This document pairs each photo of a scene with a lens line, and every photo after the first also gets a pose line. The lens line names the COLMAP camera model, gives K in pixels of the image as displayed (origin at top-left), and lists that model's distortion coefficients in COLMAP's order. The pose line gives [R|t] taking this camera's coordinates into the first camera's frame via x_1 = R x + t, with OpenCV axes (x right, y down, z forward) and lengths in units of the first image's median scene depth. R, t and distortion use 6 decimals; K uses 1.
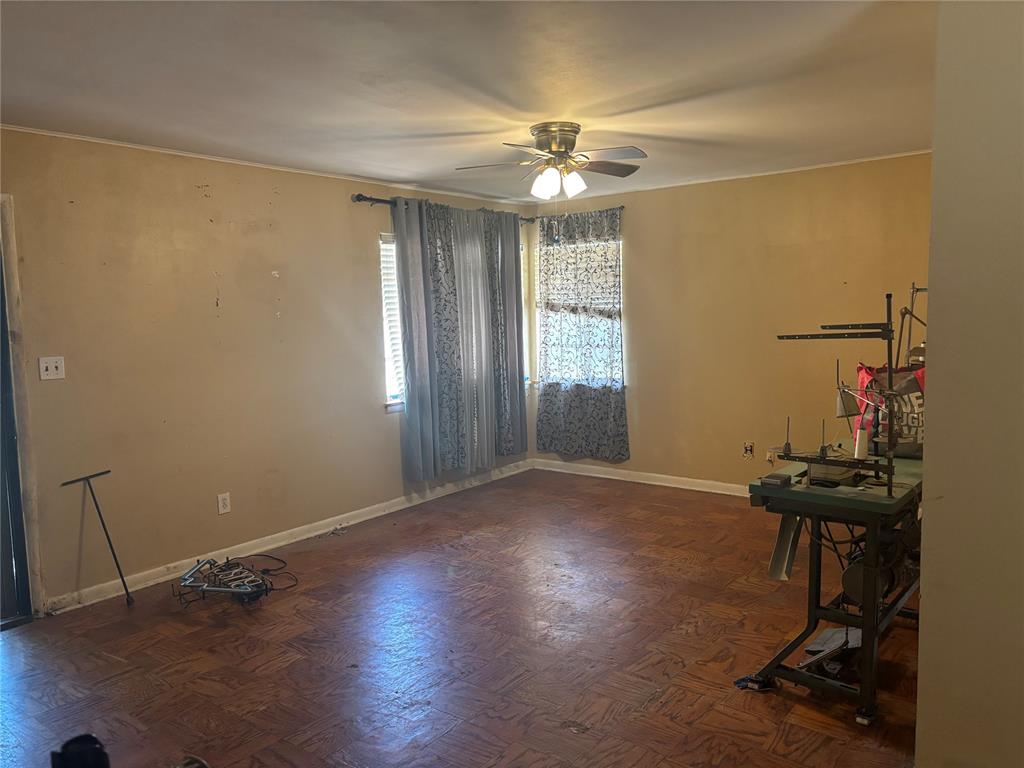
lens RADIAL K [[770.7, 0, 513.7], [0, 770.7, 386.1], [0, 0, 1]] dist [0.047238, -0.043463]
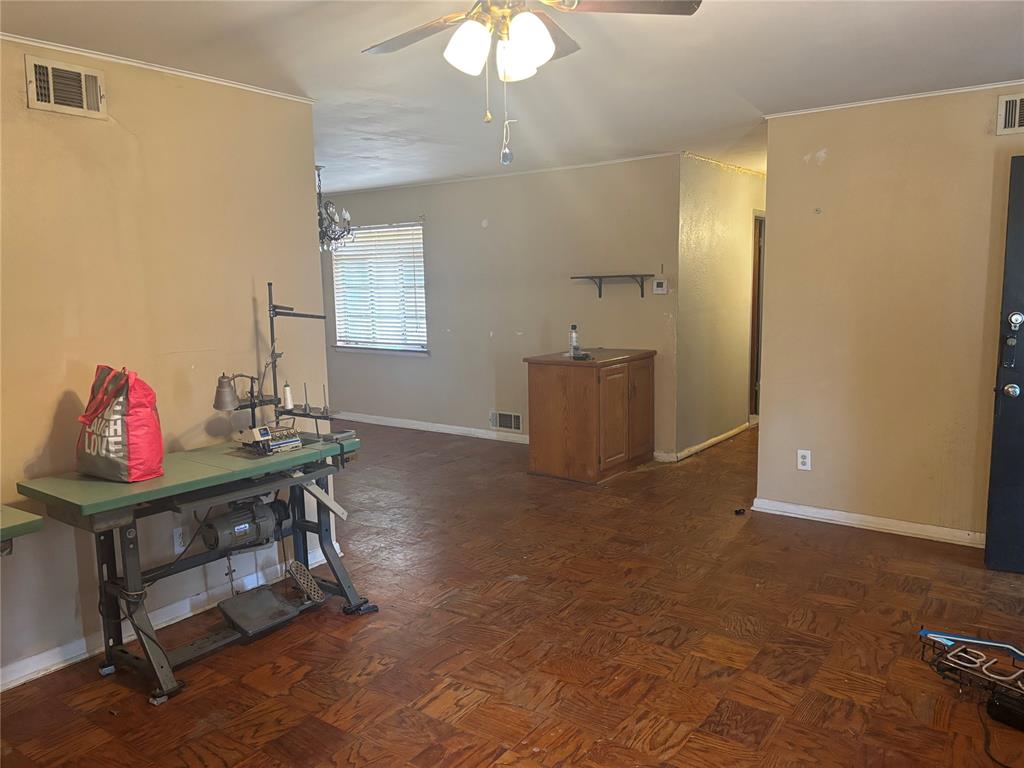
lens RADIAL K [[770.7, 0, 509.1], [0, 770.7, 383.2], [0, 0, 1]] dist [0.047238, -0.043463]
pose [[-0.998559, 0.047934, -0.024132, 0.065579], [0.040854, 0.970564, 0.237353, -0.147609], [0.034799, 0.236026, -0.971124, 1.384826]]
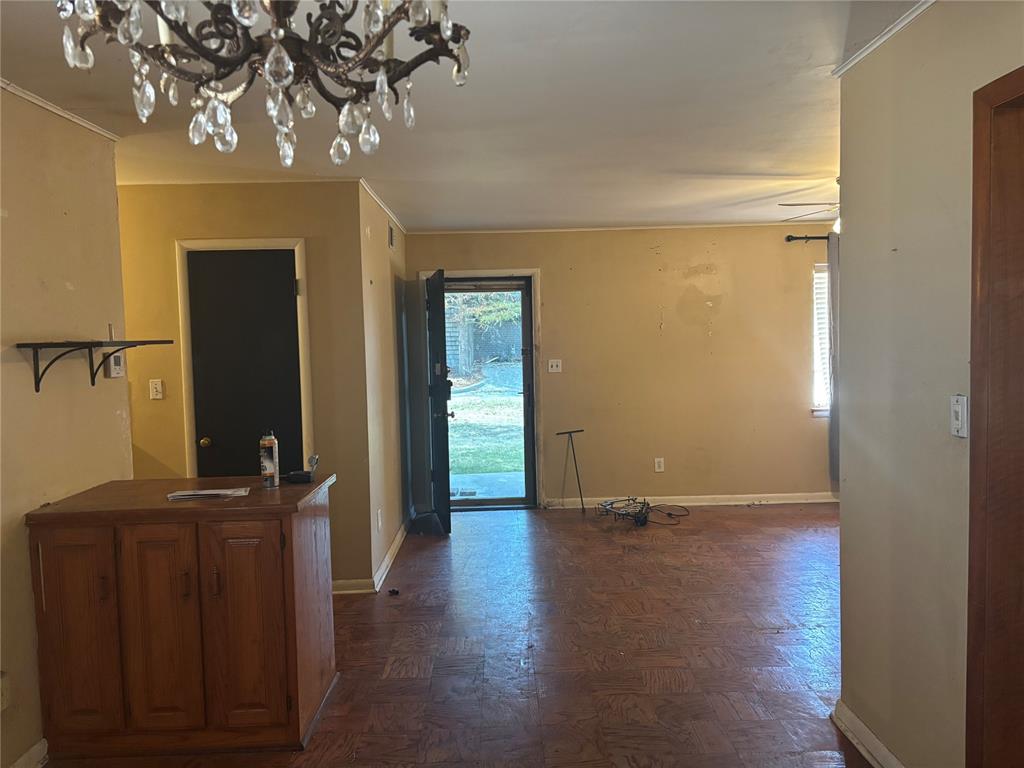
lens RADIAL K [[770.7, 0, 507.8], [0, 770.7, 381.5], [0, 0, 1]] dist [0.047238, -0.043463]
pose [[0.616612, 0.047785, -0.785816, 0.587779], [-0.067370, 0.997698, 0.007806, 0.004512], [0.784379, 0.048128, 0.618412, -0.117928]]
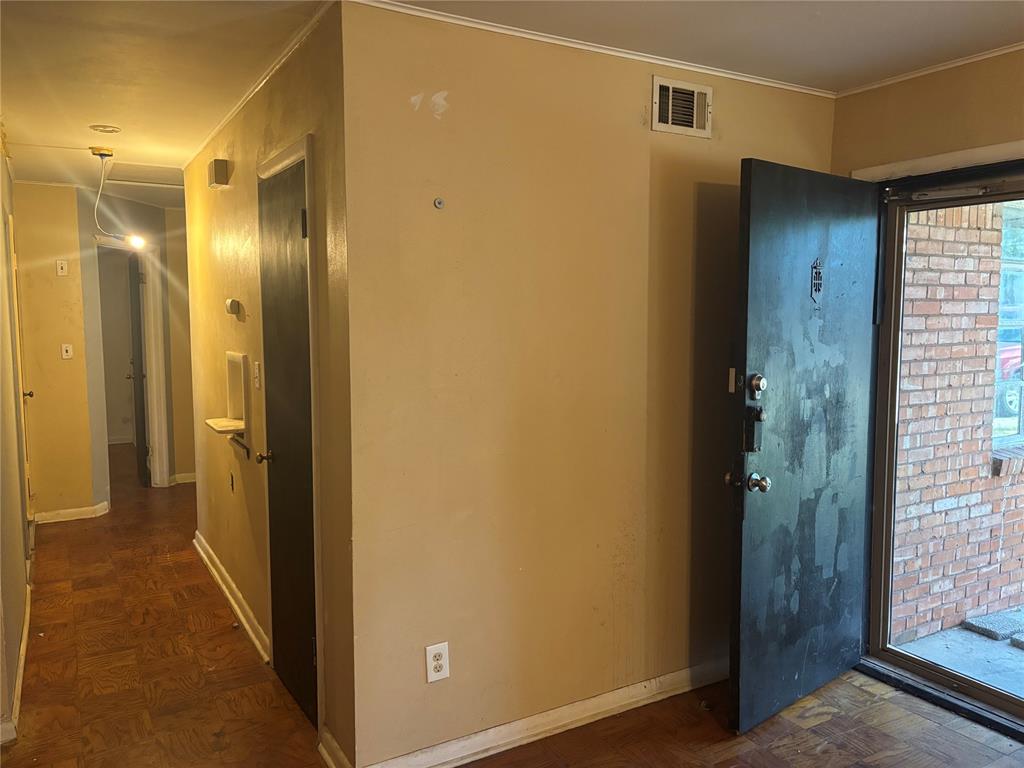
lens RADIAL K [[770.7, 0, 508.0], [0, 770.7, 379.5], [0, 0, 1]] dist [0.047238, -0.043463]
pose [[-0.384215, 0.105405, -0.917207, 0.122647], [-0.080070, 0.985914, 0.146842, -0.072484], [0.919765, 0.129860, -0.370363, 0.645329]]
